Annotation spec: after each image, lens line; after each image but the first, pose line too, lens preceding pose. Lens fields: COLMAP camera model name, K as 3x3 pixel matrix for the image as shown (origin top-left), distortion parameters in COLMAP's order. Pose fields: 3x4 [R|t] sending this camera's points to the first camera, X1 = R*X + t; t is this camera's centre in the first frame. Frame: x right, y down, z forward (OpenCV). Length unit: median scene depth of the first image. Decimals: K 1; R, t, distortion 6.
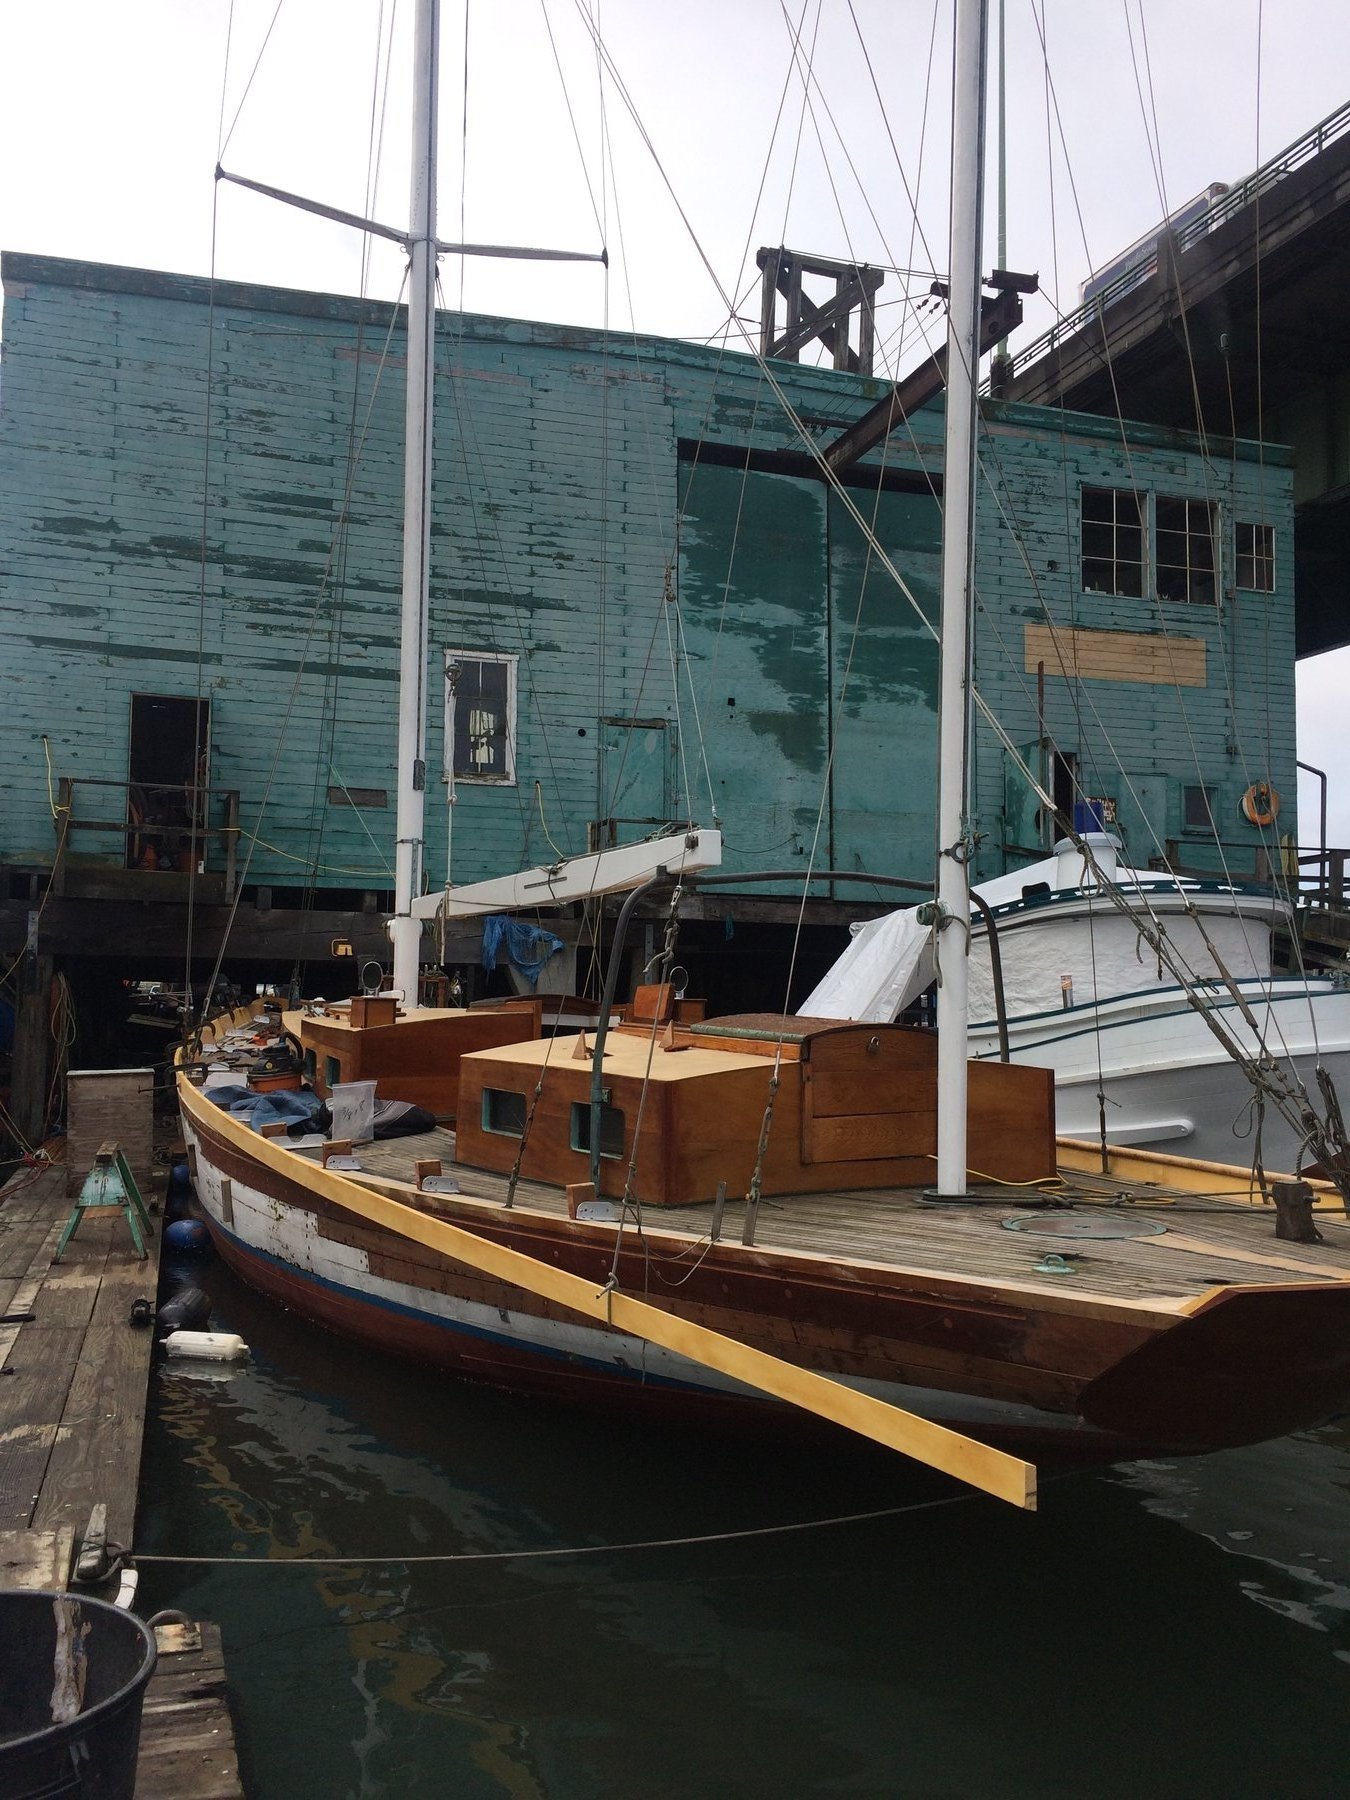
lens RADIAL K [[1566.3, 0, 678.0], [0, 1566.3, 890.2], [0, 0, 1]] dist [0.063963, 0.003477]
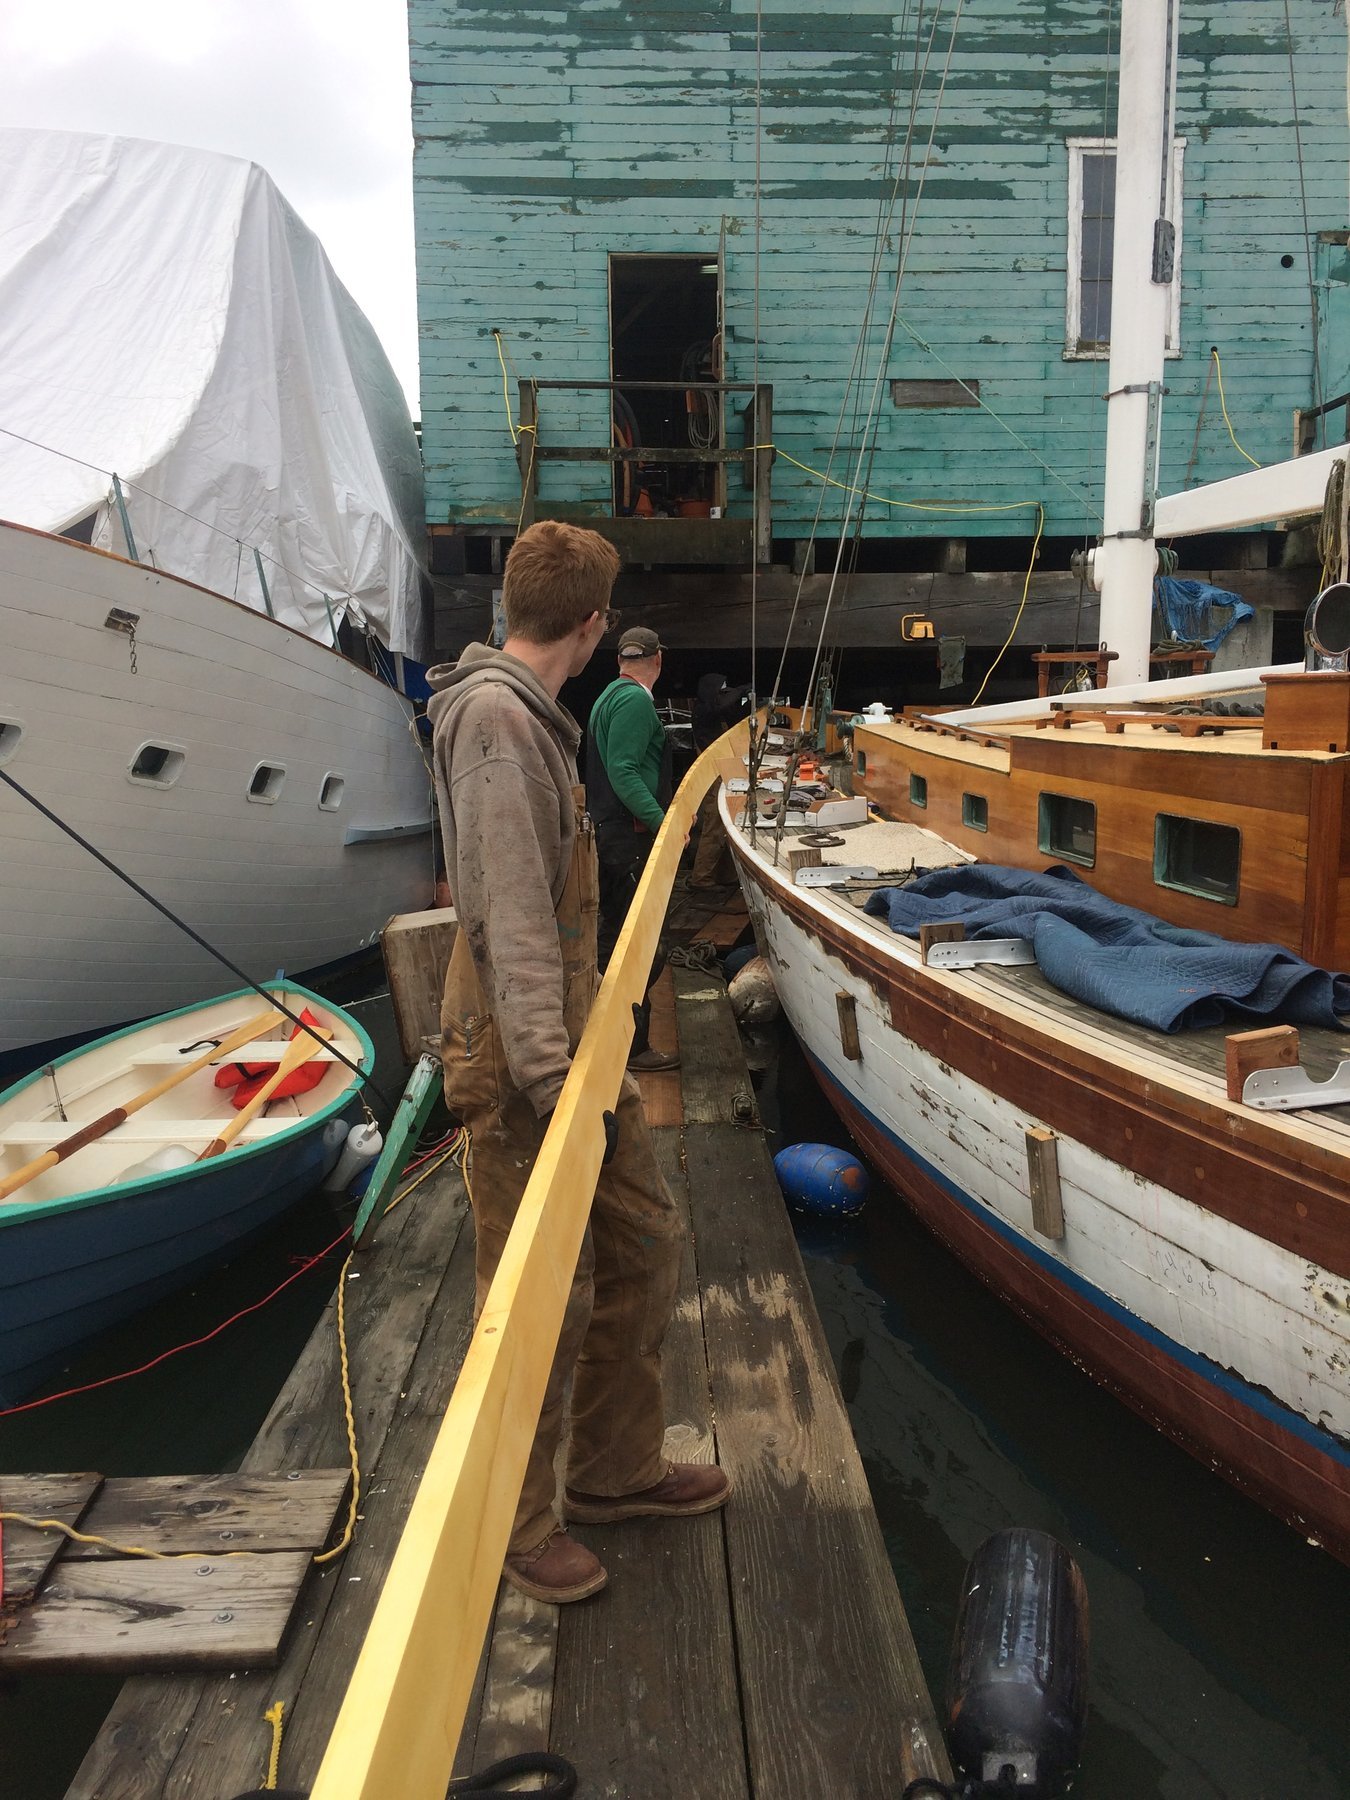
lens RADIAL K [[1515.9, 0, 651.3], [0, 1515.9, 955.3], [0, 0, 1]] dist [0.046064, -0.083180]
pose [[0.957782, 0.018166, -0.286920, -0.132427], [0.047462, 0.974317, 0.220122, 0.024447], [0.283550, -0.224447, 0.932321, 0.321480]]
